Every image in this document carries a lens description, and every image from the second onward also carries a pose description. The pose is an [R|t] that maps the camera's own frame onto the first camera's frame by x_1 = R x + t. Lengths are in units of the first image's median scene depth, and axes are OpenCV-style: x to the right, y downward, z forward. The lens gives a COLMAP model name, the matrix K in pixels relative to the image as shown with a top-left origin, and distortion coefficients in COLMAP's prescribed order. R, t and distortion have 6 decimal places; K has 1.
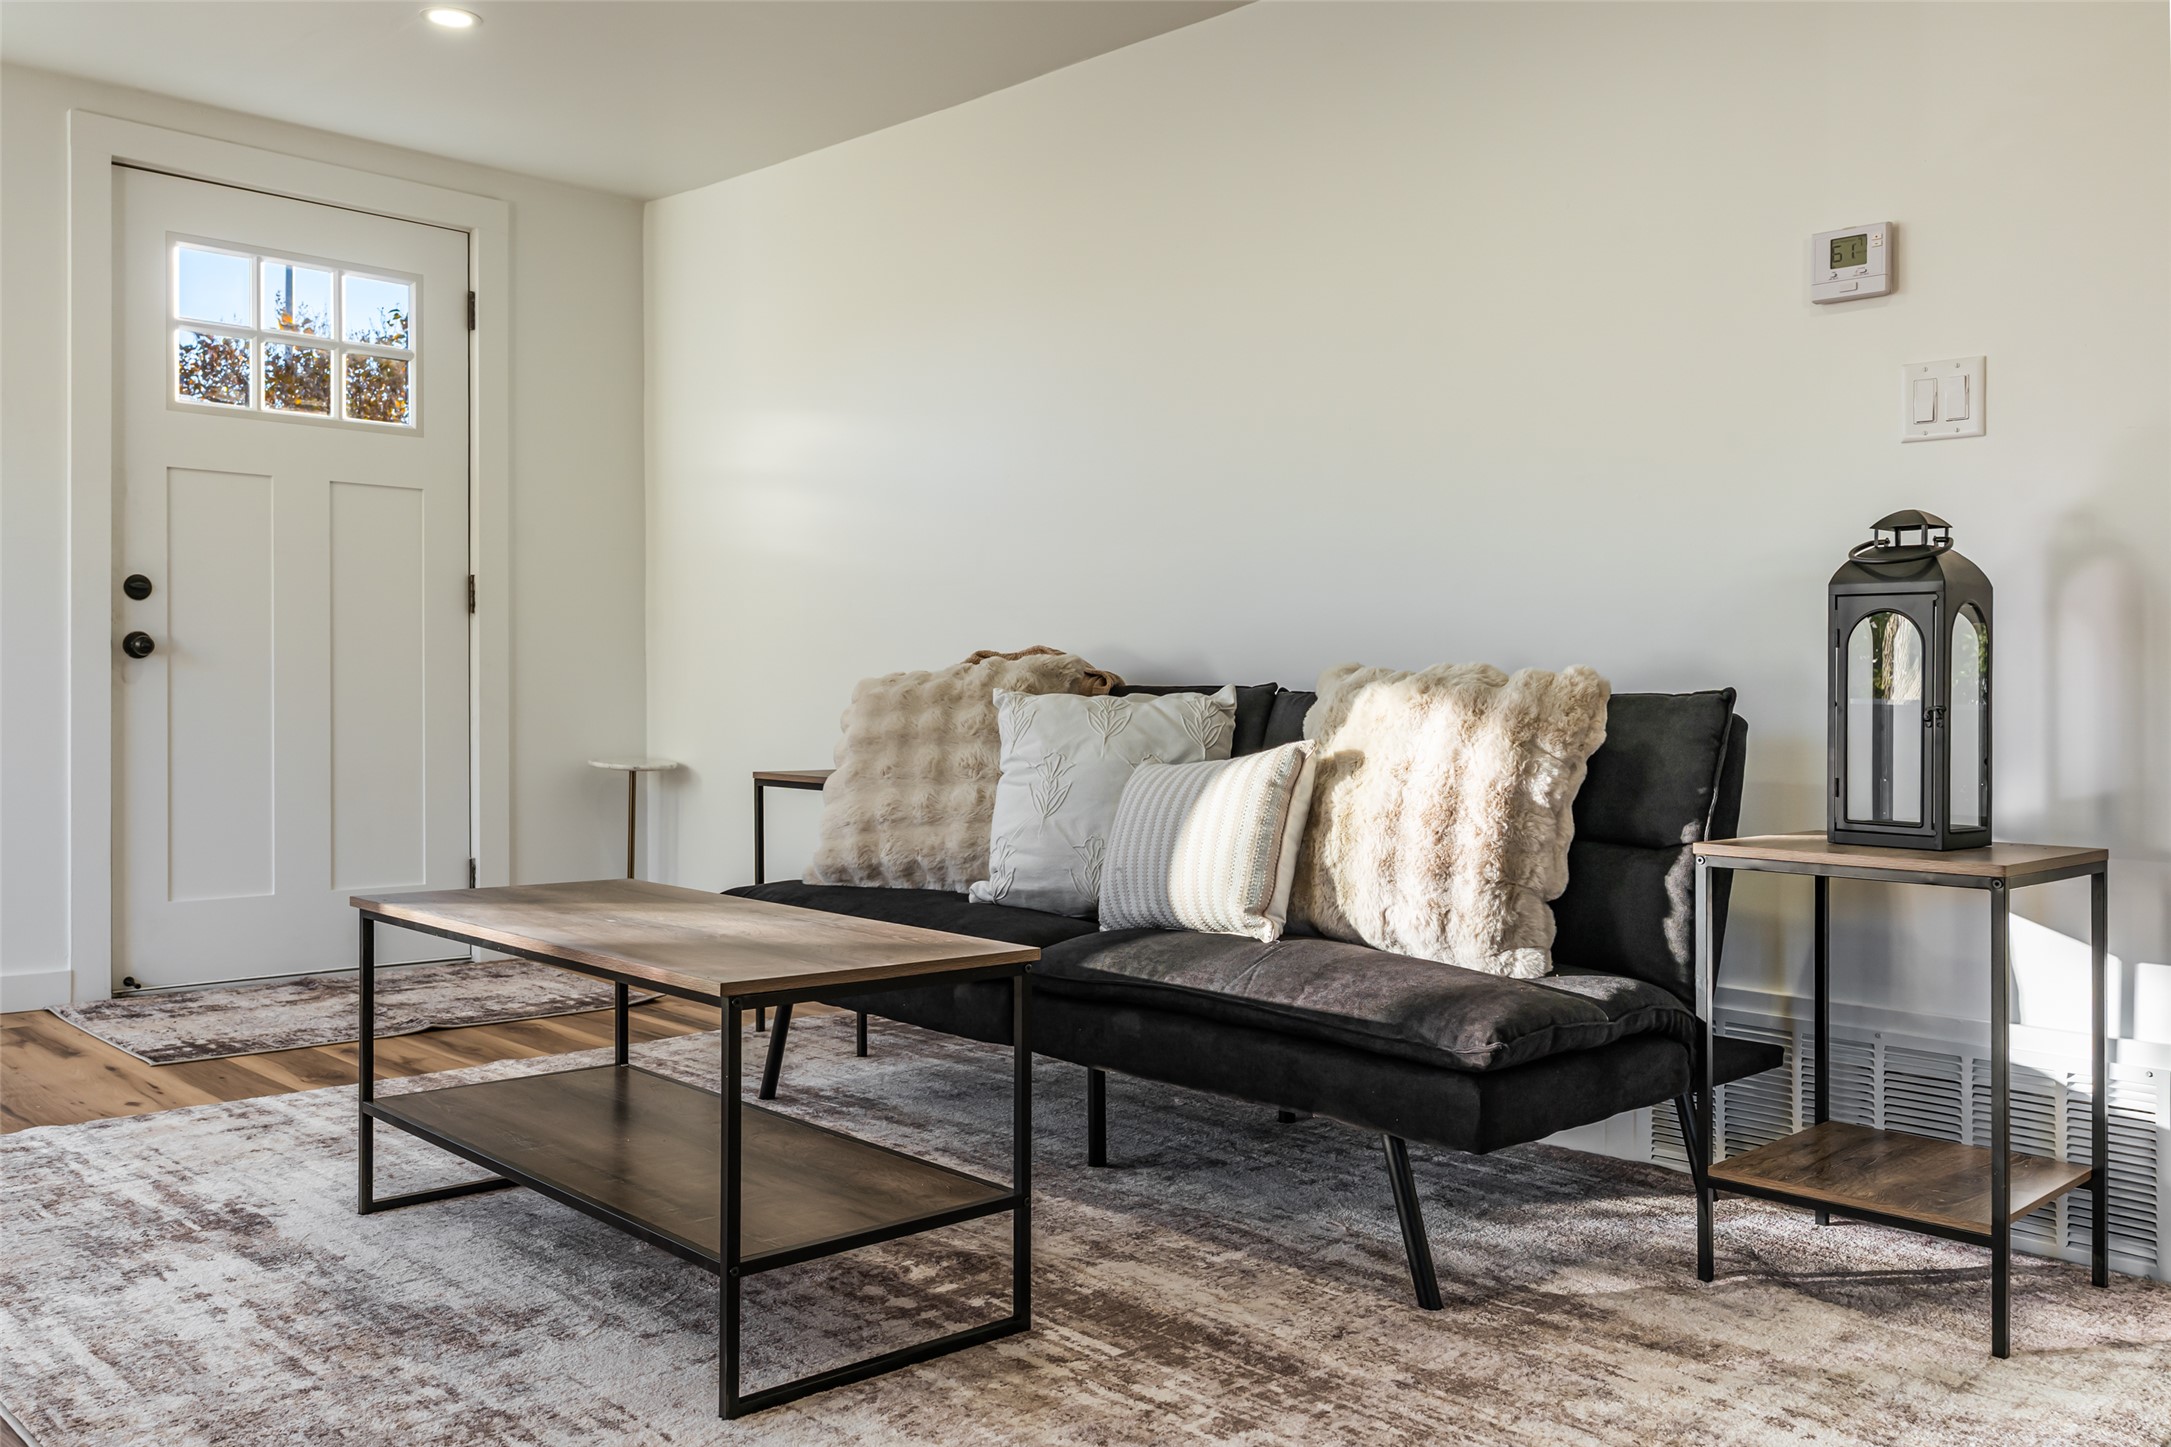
lens RADIAL K [[1803.8, 0, 1083.9], [0, 1803.8, 705.8], [0, 0, 1]] dist [-0.001264, -0.005392]
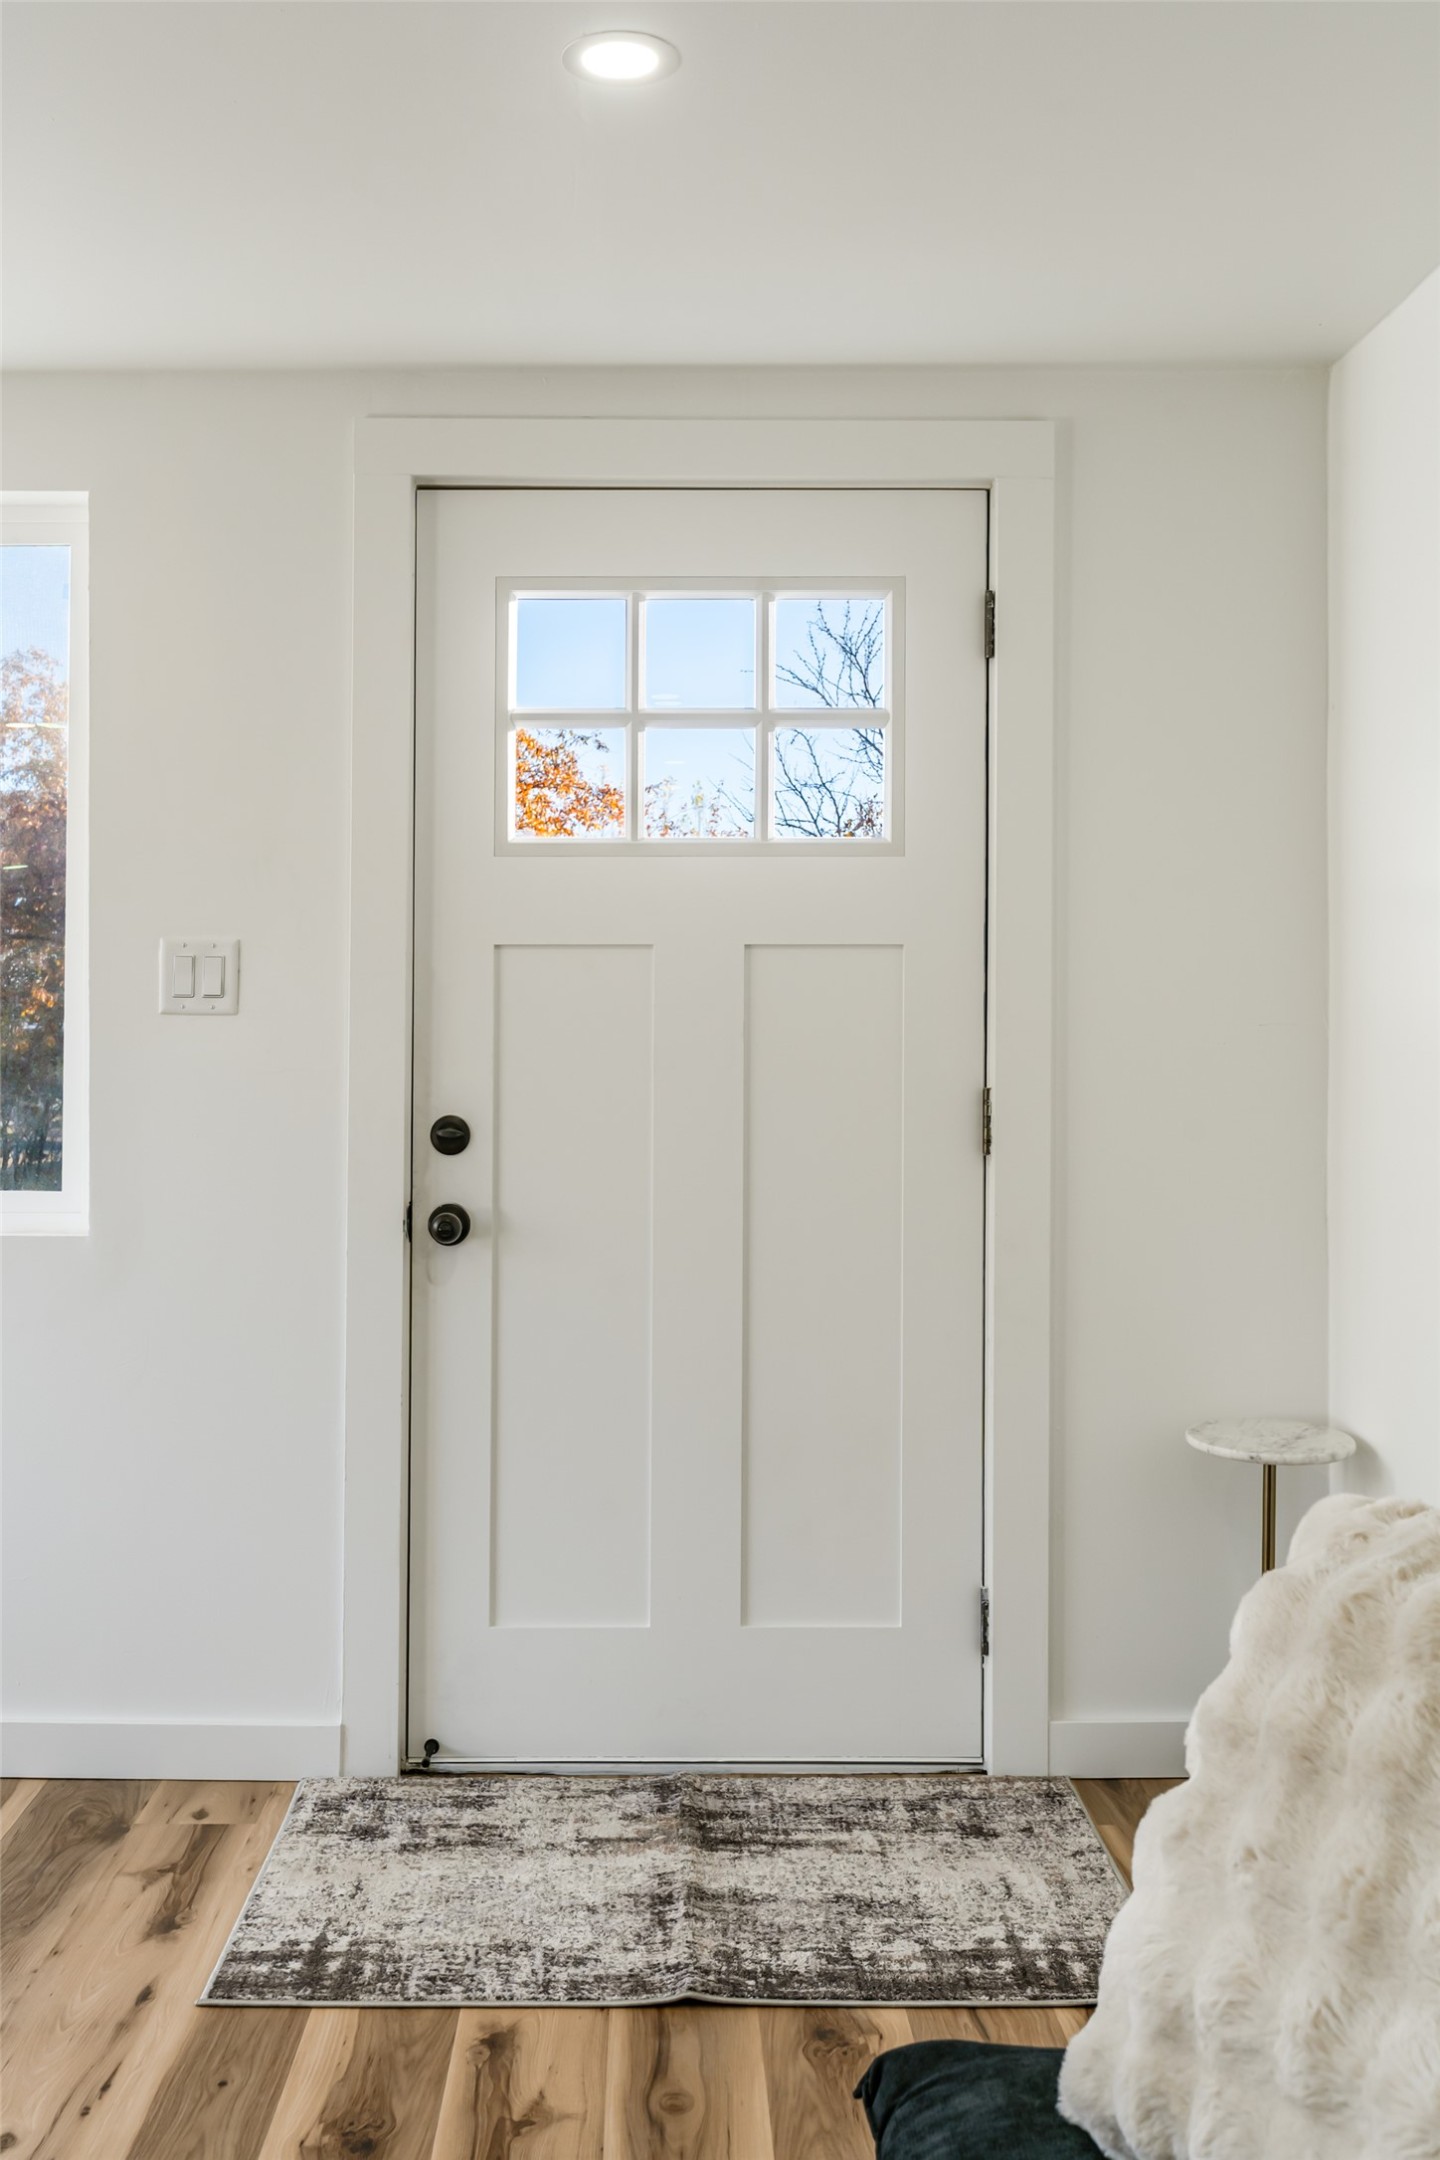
lens RADIAL K [[2145.9, 0, 715.5], [0, 2145.9, 1088.2], [0, 0, 1]] dist [0.038702, 0.000000]
pose [[0.714500, -0.009826, -0.699566, 0.082608], [0.002745, 0.999933, -0.011240, -0.072792], [0.699630, 0.006111, 0.714479, 0.508553]]
